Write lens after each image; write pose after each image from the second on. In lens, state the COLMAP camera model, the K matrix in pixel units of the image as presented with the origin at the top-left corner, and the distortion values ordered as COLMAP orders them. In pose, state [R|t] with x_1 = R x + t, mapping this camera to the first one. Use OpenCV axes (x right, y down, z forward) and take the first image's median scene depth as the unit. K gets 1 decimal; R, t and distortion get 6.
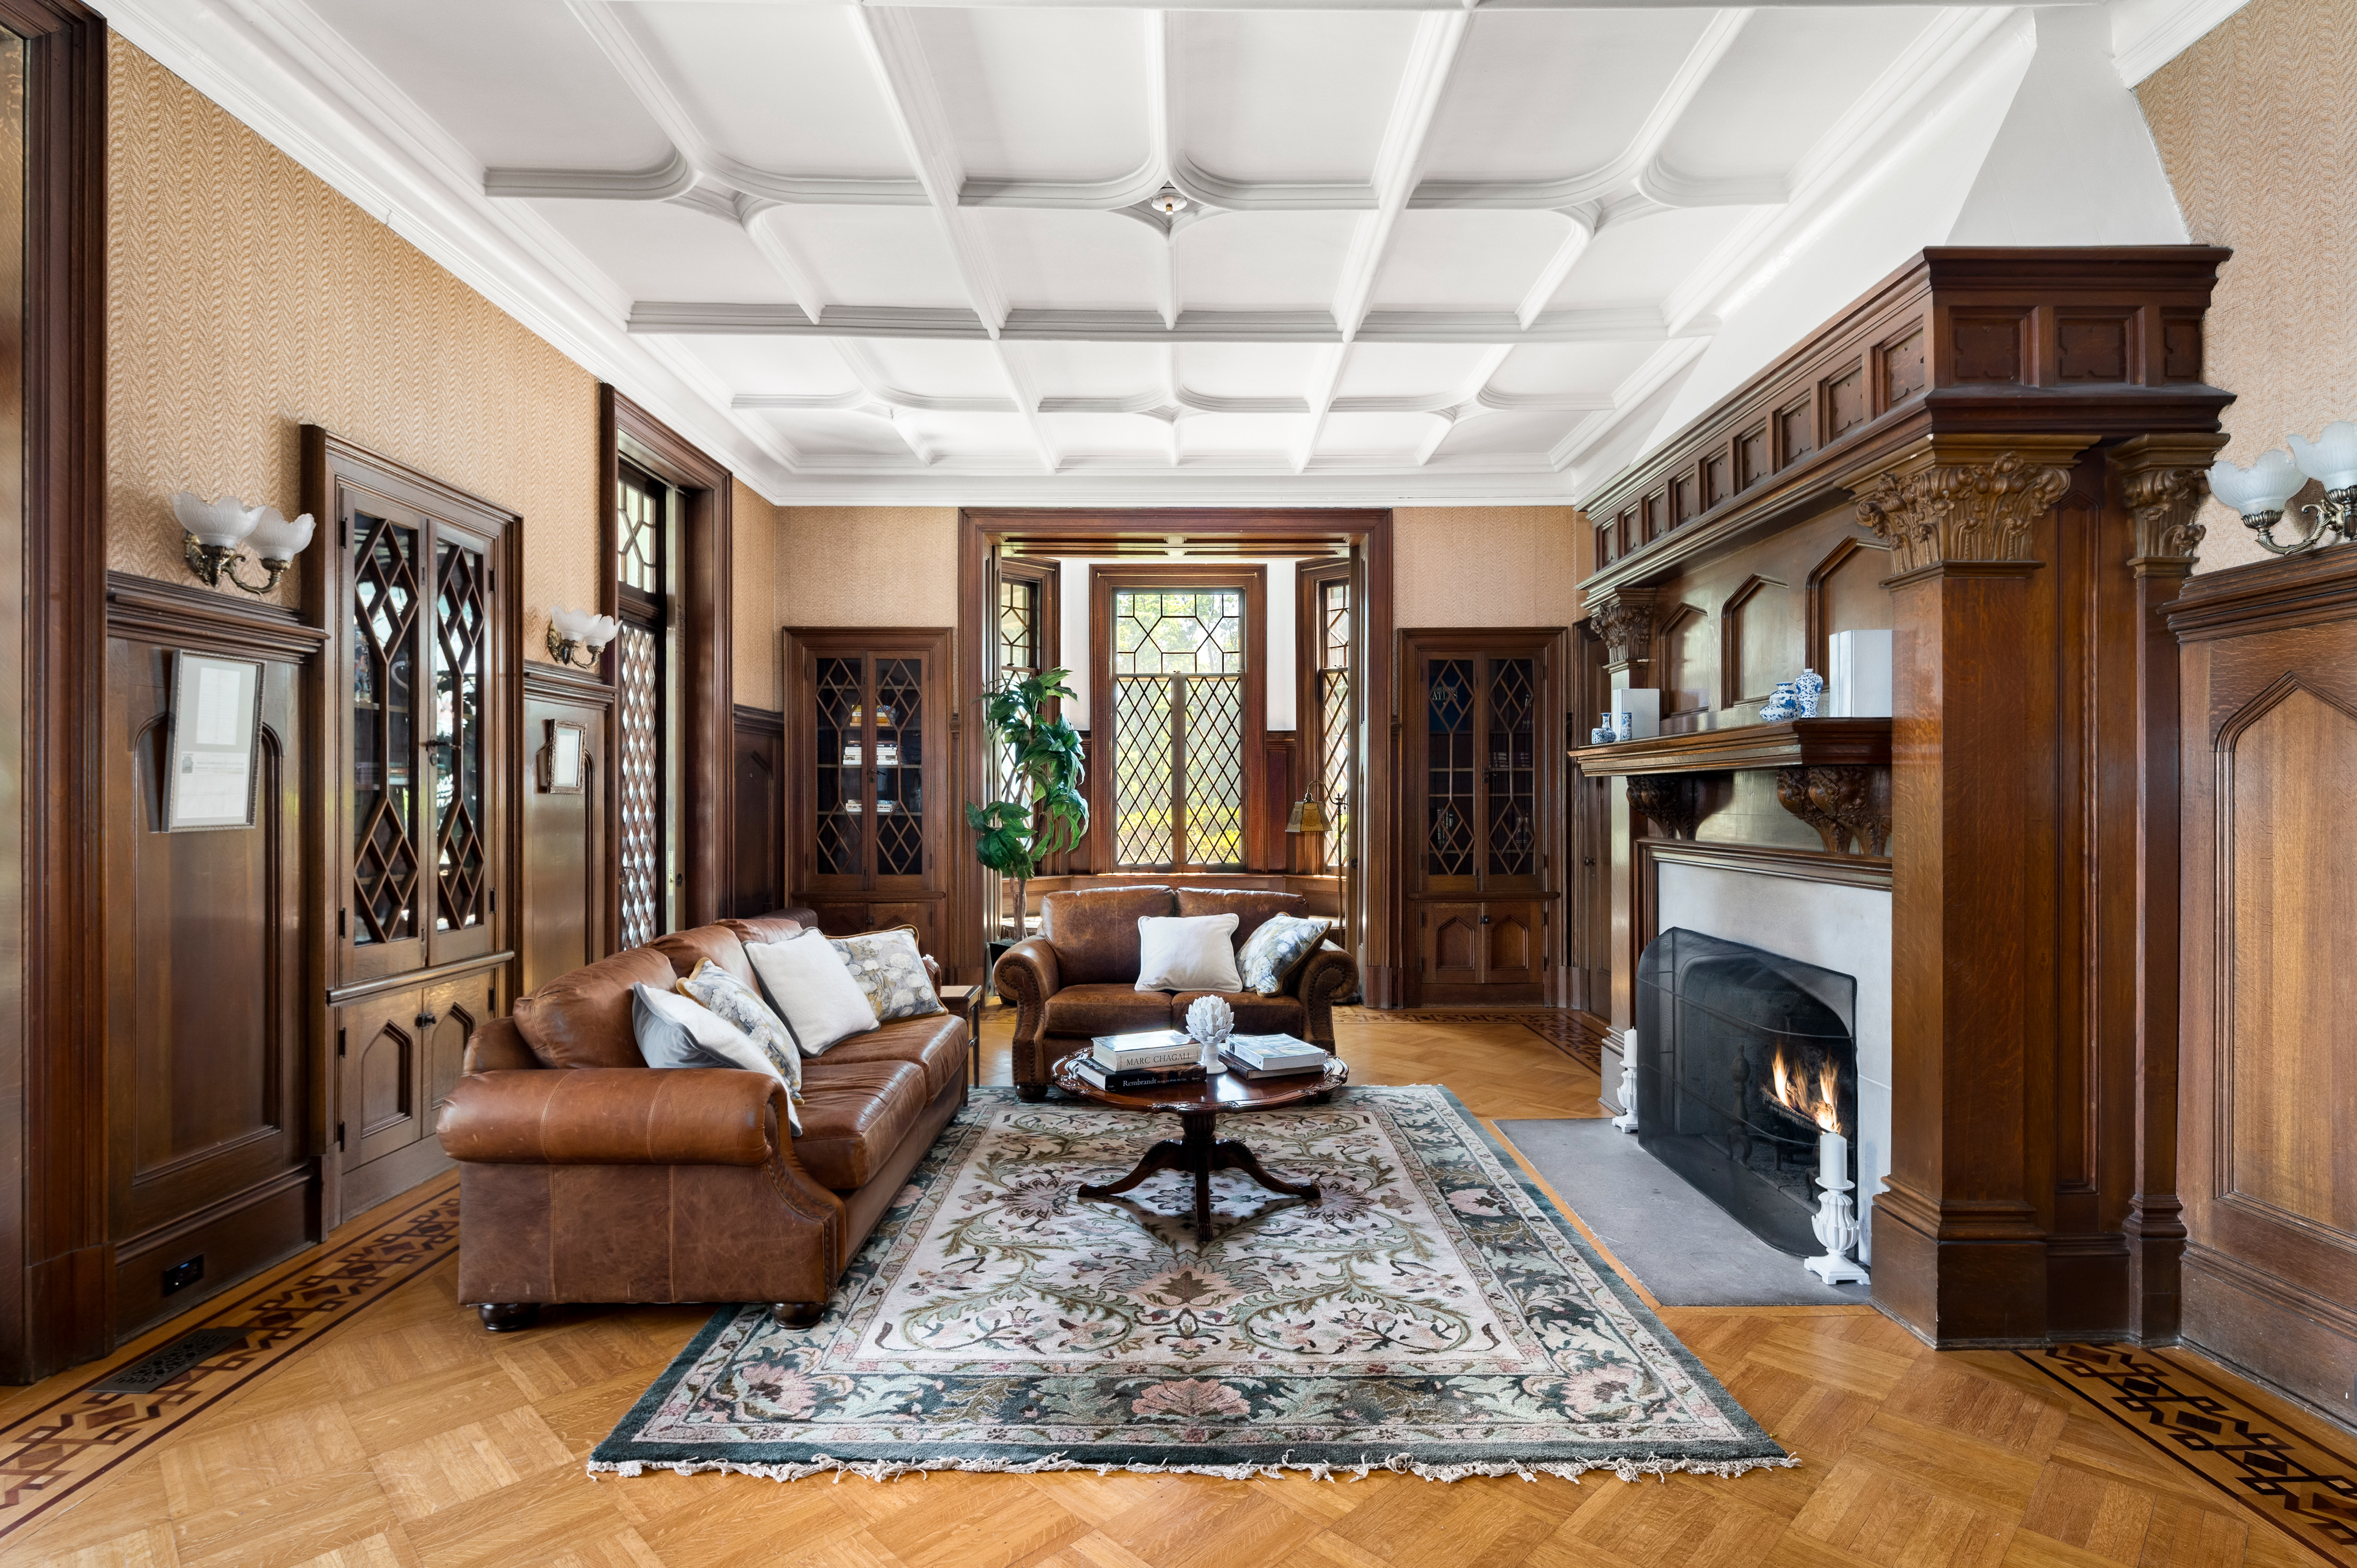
lens RADIAL K [[1150.6, 0, 1184.1], [0, 1150.6, 782.8], [0, 0, 1]] dist [0.002473, -0.001879]
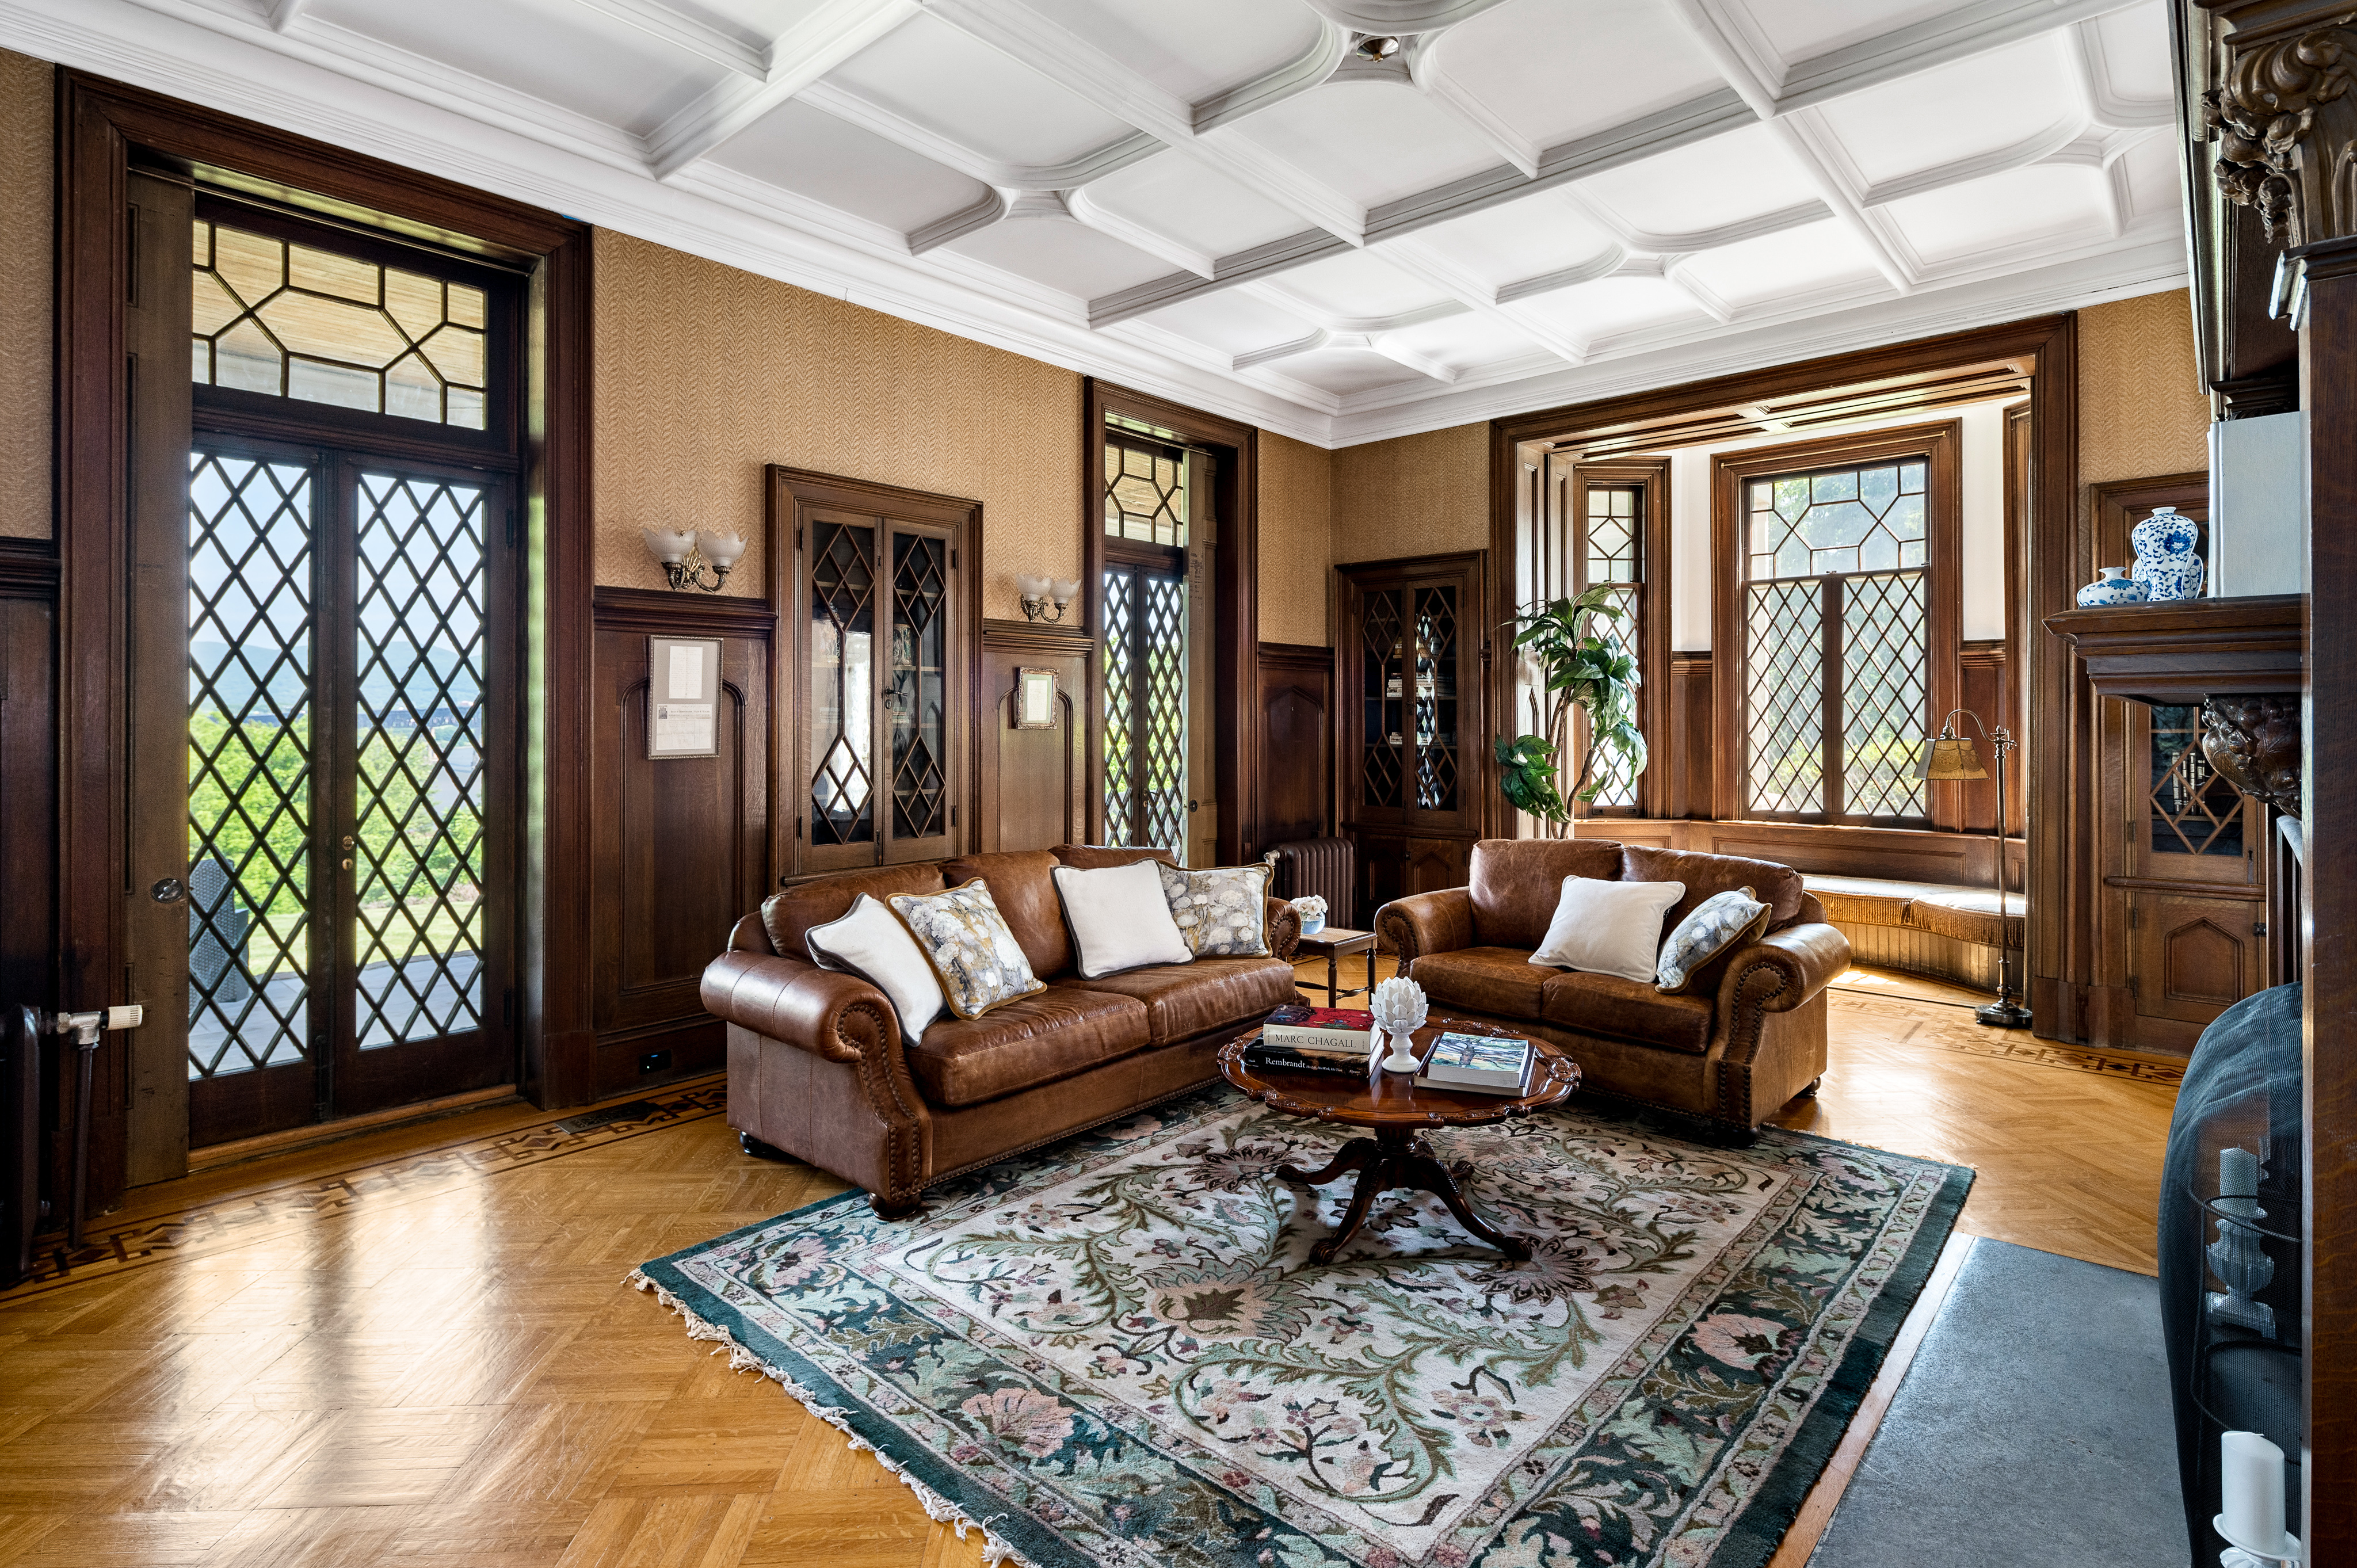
lens RADIAL K [[1150.6, 0, 1209.8], [0, 1150.6, 703.4], [0, 0, 1]] dist [0.002473, -0.001879]
pose [[0.746532, -0.010294, -0.665270, 0.454478], [0.008265, 0.999947, -0.006199, -0.009795], [0.665298, -0.000871, 0.746578, 0.269173]]
